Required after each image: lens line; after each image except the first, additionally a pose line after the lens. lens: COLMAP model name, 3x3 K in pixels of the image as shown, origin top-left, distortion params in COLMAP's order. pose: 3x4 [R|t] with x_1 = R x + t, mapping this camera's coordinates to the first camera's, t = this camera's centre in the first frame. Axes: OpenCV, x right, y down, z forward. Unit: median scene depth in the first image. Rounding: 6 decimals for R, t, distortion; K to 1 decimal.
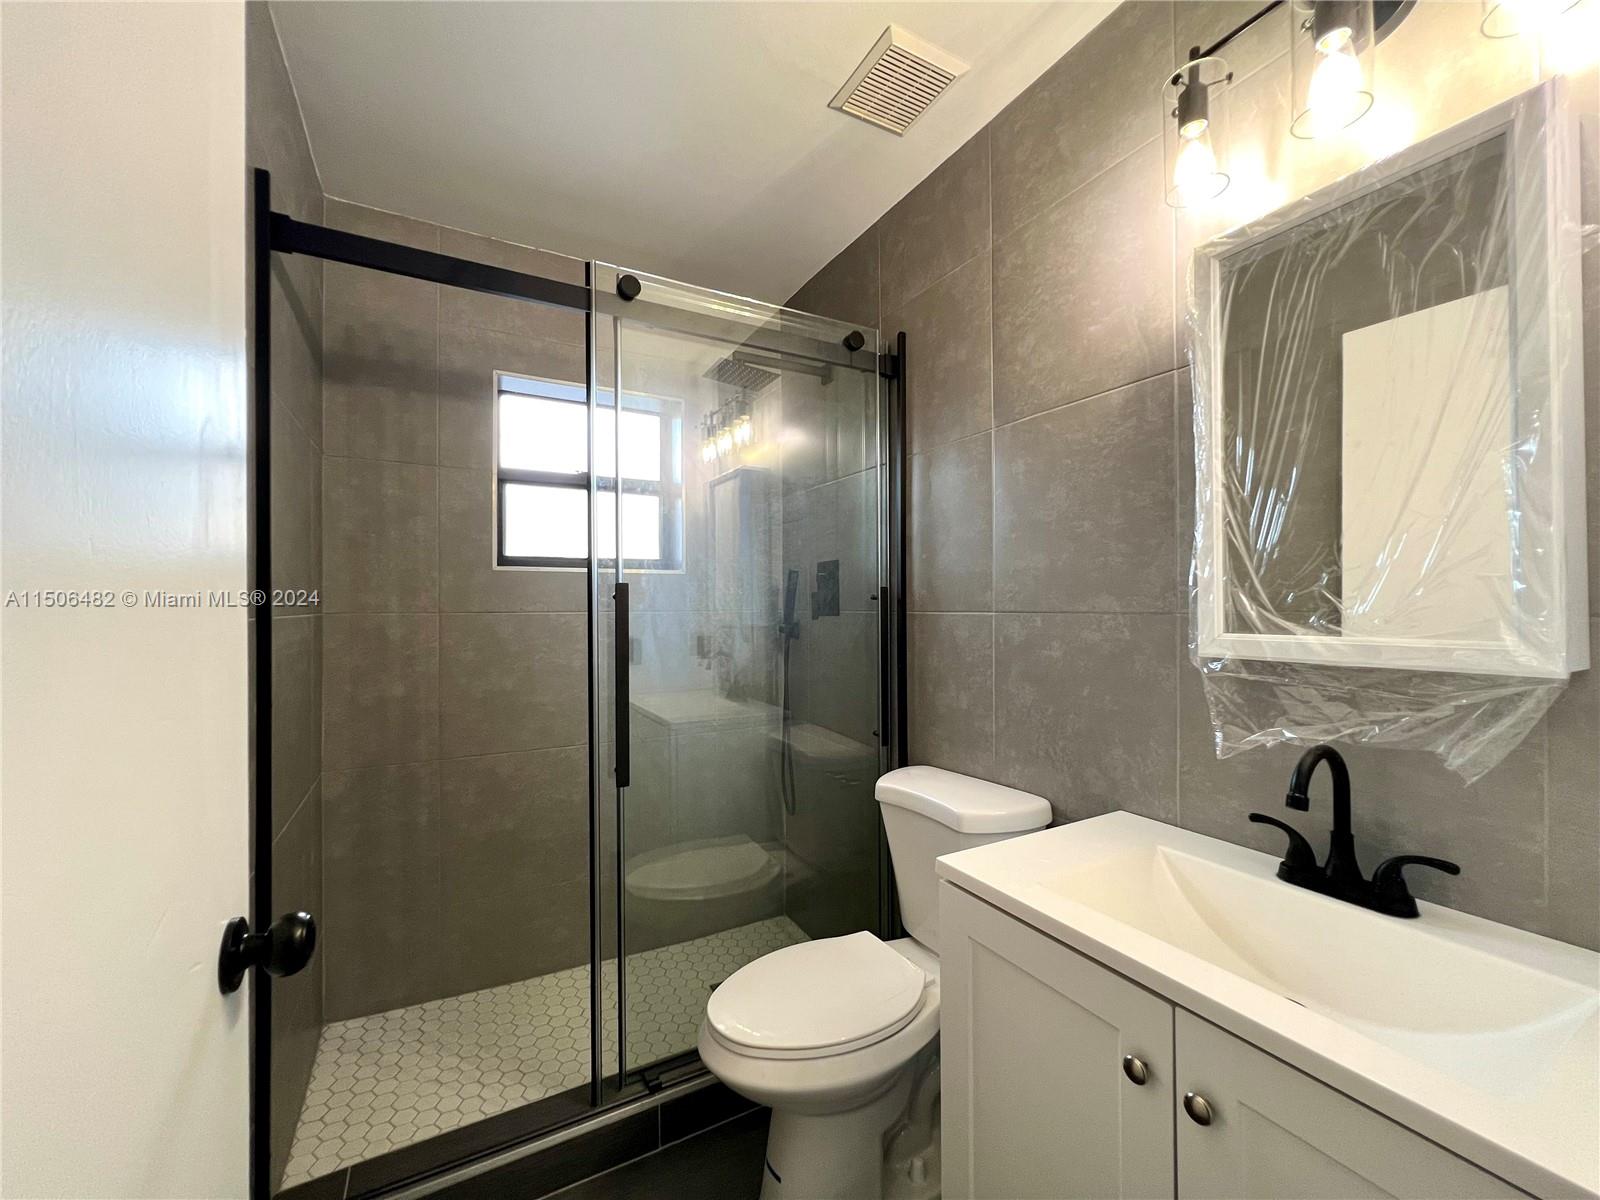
lens RADIAL K [[635.7, 0, 796.3], [0, 635.7, 604.5], [0, 0, 1]] dist [0.001142, 0.000863]
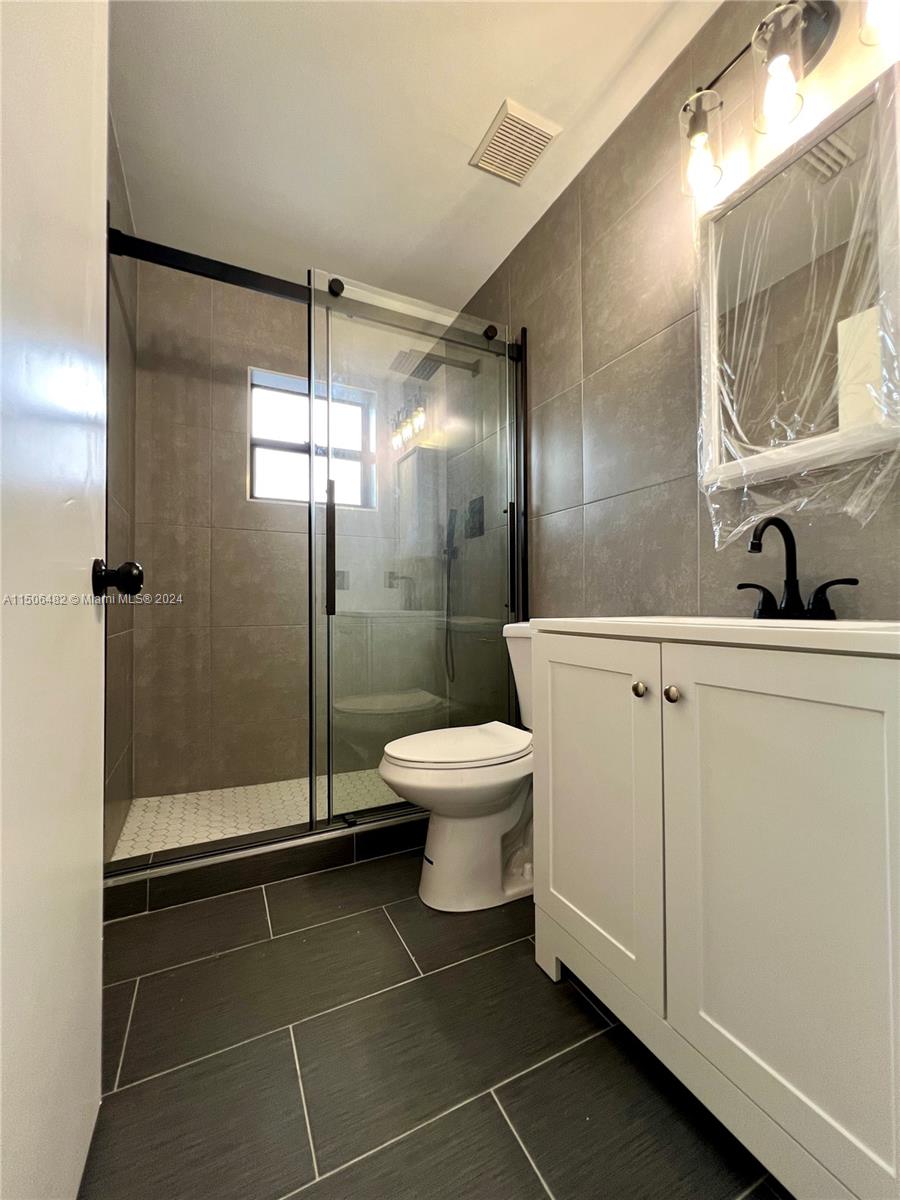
lens RADIAL K [[476.7, 0, 450.0], [0, 476.7, 600.0], [0, 0, 1]] dist [0.001142, 0.000863]
pose [[0.999092, -0.000342, -0.042614, 0.045128], [-0.000255, 0.999902, -0.014002, 0.216782], [0.042615, 0.014000, 0.998993, -0.090297]]
